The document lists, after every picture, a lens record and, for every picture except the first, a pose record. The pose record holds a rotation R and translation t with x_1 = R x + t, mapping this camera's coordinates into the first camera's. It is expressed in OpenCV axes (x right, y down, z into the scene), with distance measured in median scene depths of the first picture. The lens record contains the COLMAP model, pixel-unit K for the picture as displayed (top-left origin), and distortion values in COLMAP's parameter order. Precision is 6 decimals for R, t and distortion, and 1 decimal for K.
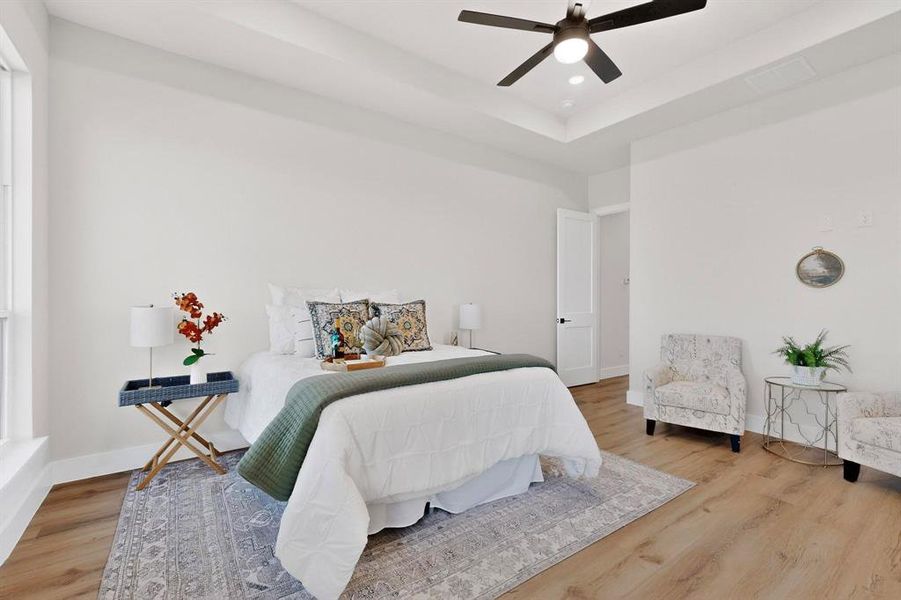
lens RADIAL K [[392.6, 0, 450.5], [0, 392.6, 300.0], [0, 0, 1]] dist [0.001001, -0.000378]
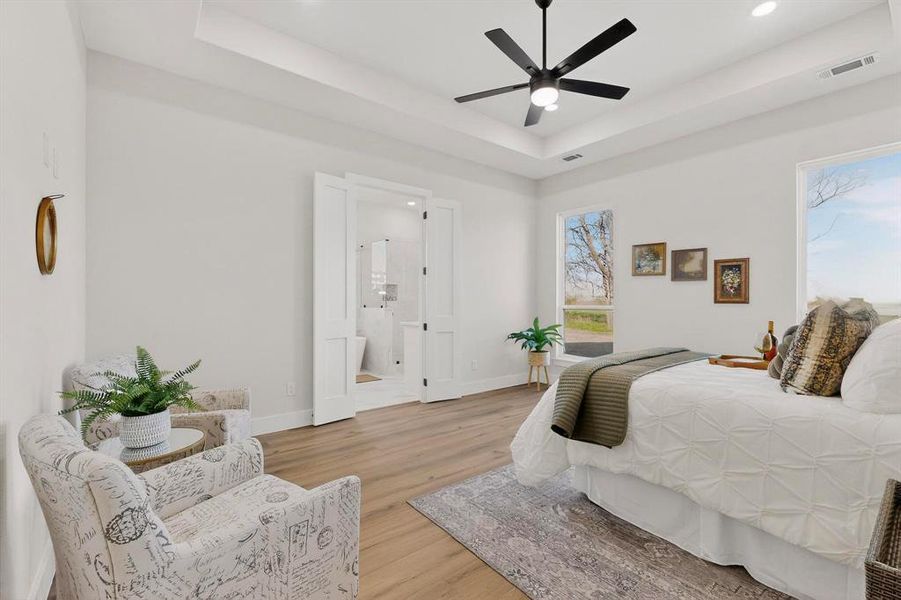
lens RADIAL K [[392.6, 0, 450.5], [0, 392.6, 300.0], [0, 0, 1]] dist [0.001001, -0.000378]
pose [[-0.998735, -0.006662, -0.049836, 0.603914], [-0.006853, 0.999970, 0.003662, -0.005681], [0.049810, 0.003999, -0.998751, 2.014884]]
